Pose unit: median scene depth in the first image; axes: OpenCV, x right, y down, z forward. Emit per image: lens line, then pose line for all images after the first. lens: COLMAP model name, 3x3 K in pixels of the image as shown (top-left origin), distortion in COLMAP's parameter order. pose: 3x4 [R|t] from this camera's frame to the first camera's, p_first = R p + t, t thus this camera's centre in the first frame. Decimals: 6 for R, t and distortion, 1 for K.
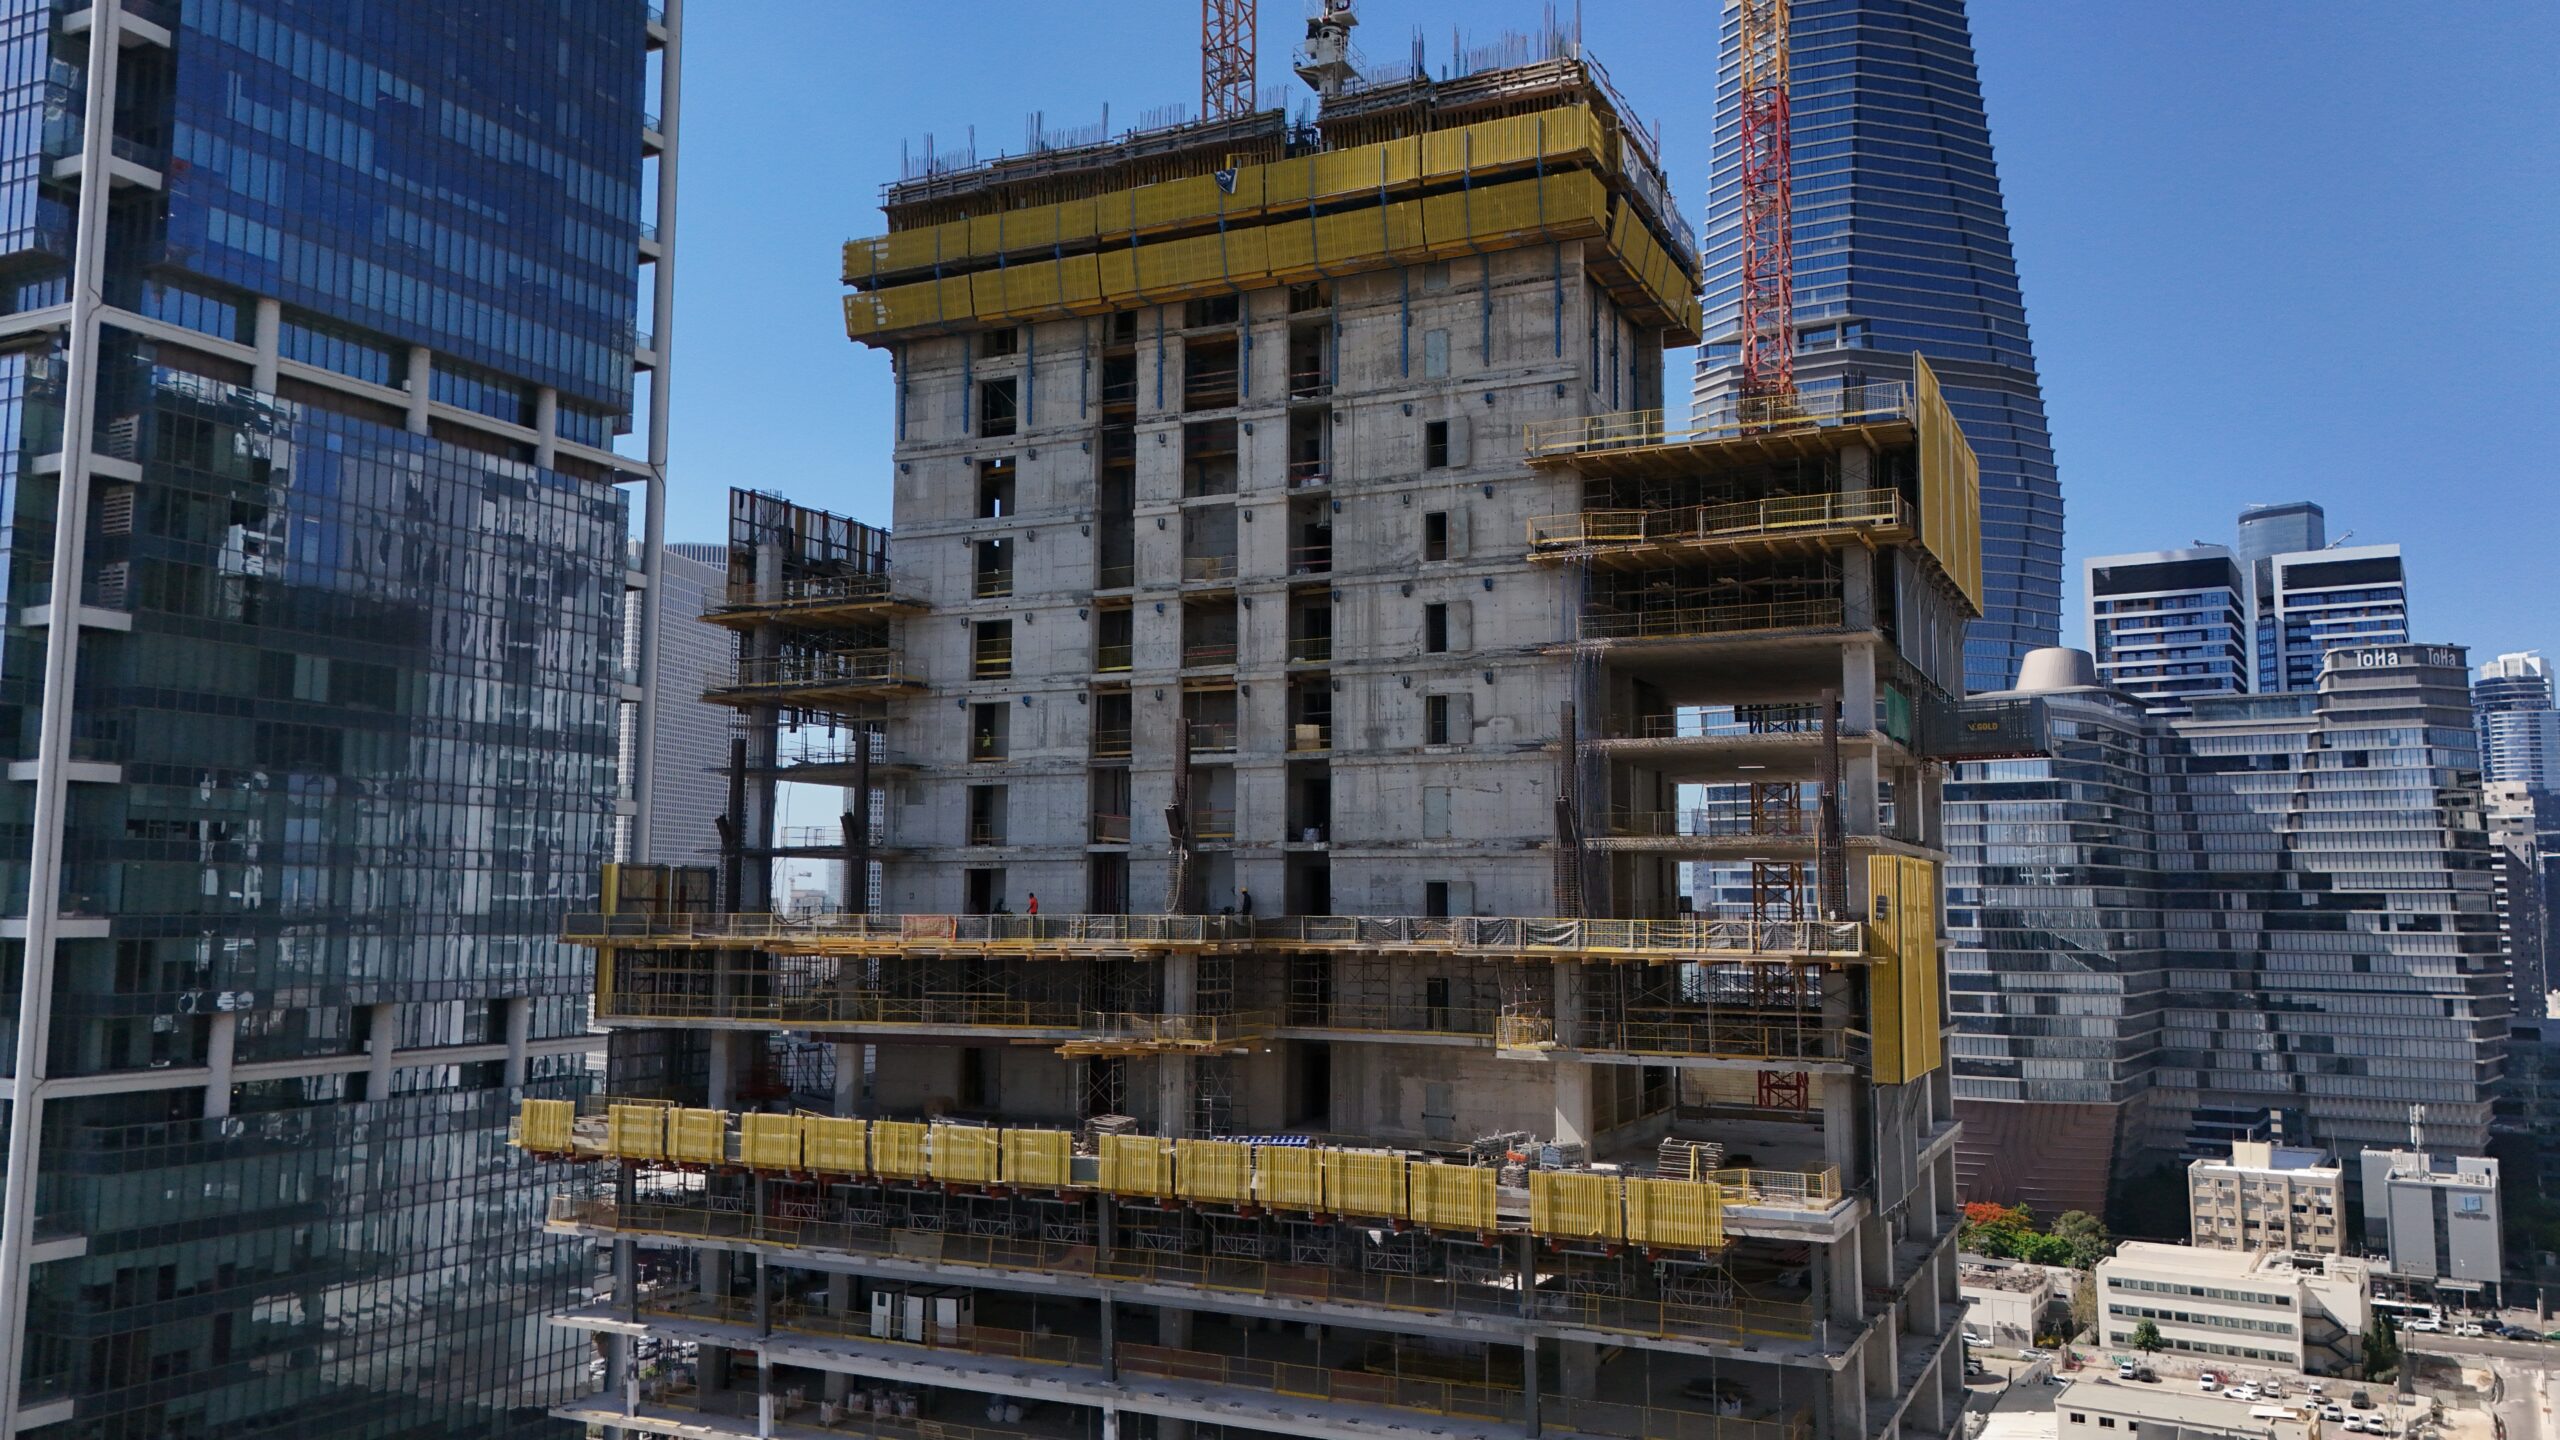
lens RADIAL K [[1882.4, 0, 1280.0], [0, 1882.4, 720.0], [0, 0, 1]] dist [0.108850, -0.111053]
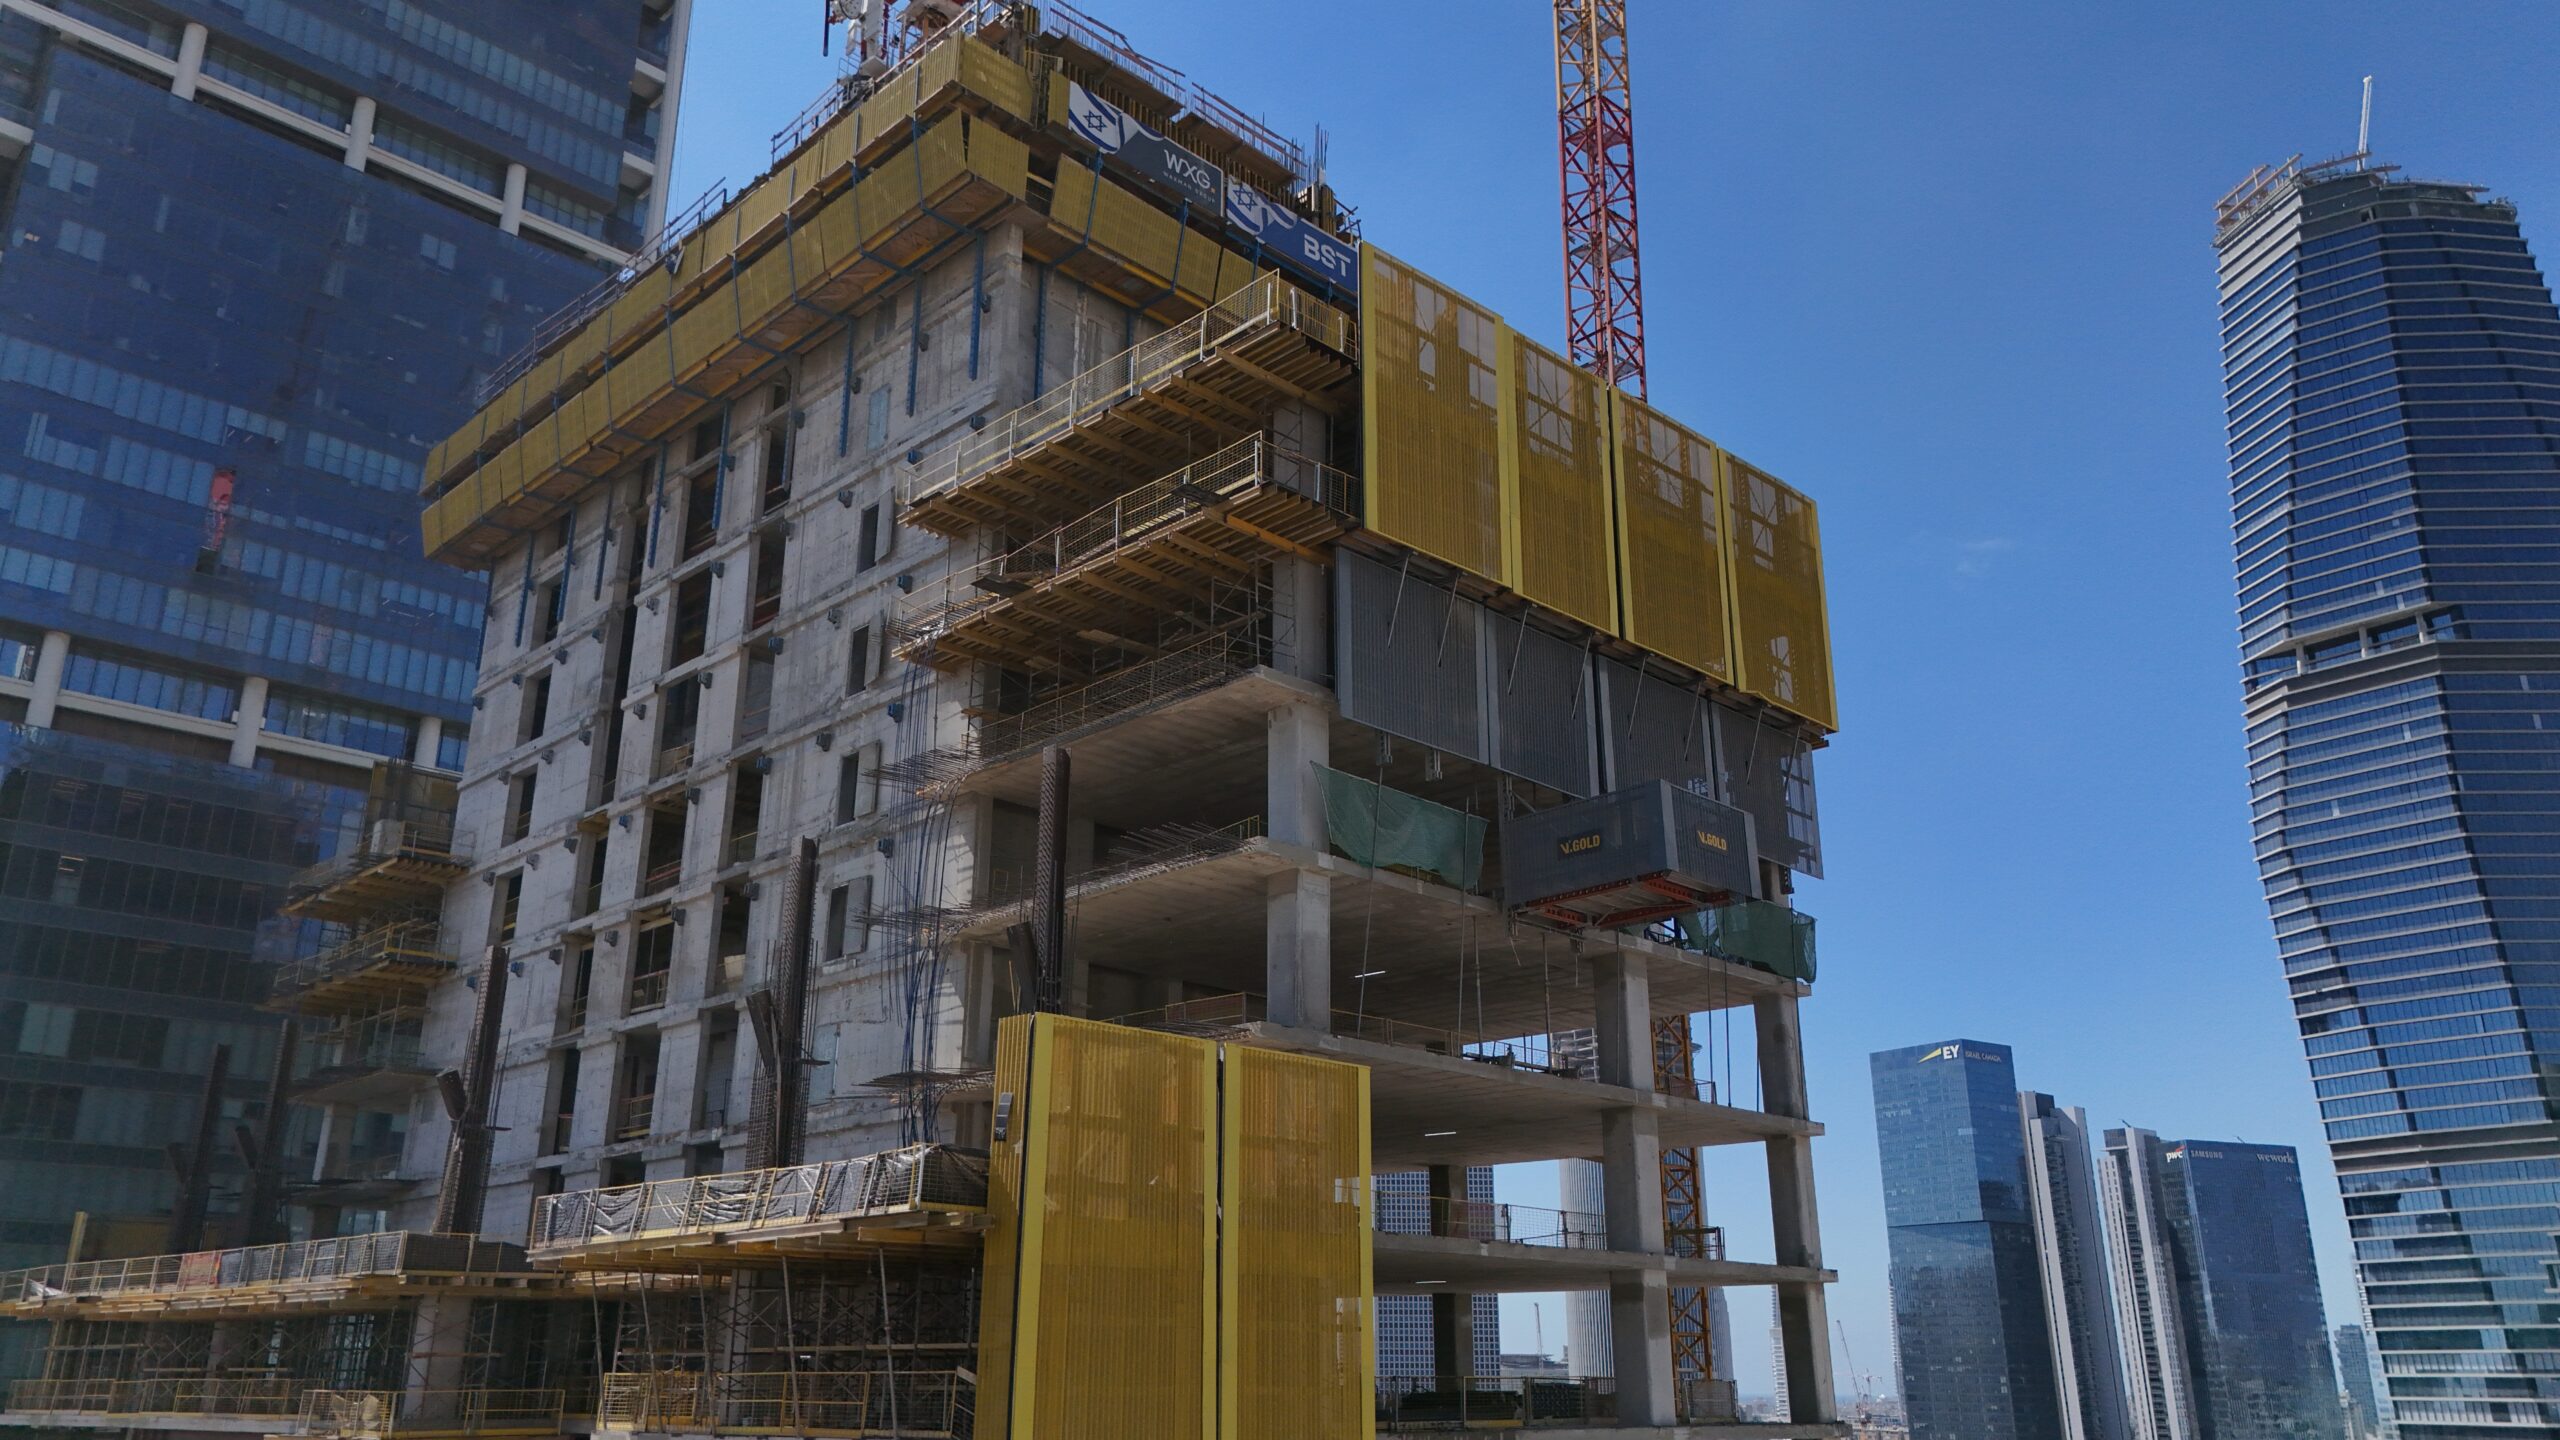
lens RADIAL K [[1882.4, 0, 1280.0], [0, 1882.4, 720.0], [0, 0, 1]] dist [0.108850, -0.111053]
pose [[0.943093, -0.109792, -0.313882, 0.347212], [0.033667, 0.970597, -0.238345, 0.073842], [0.330822, 0.214214, 0.919059, 0.328233]]
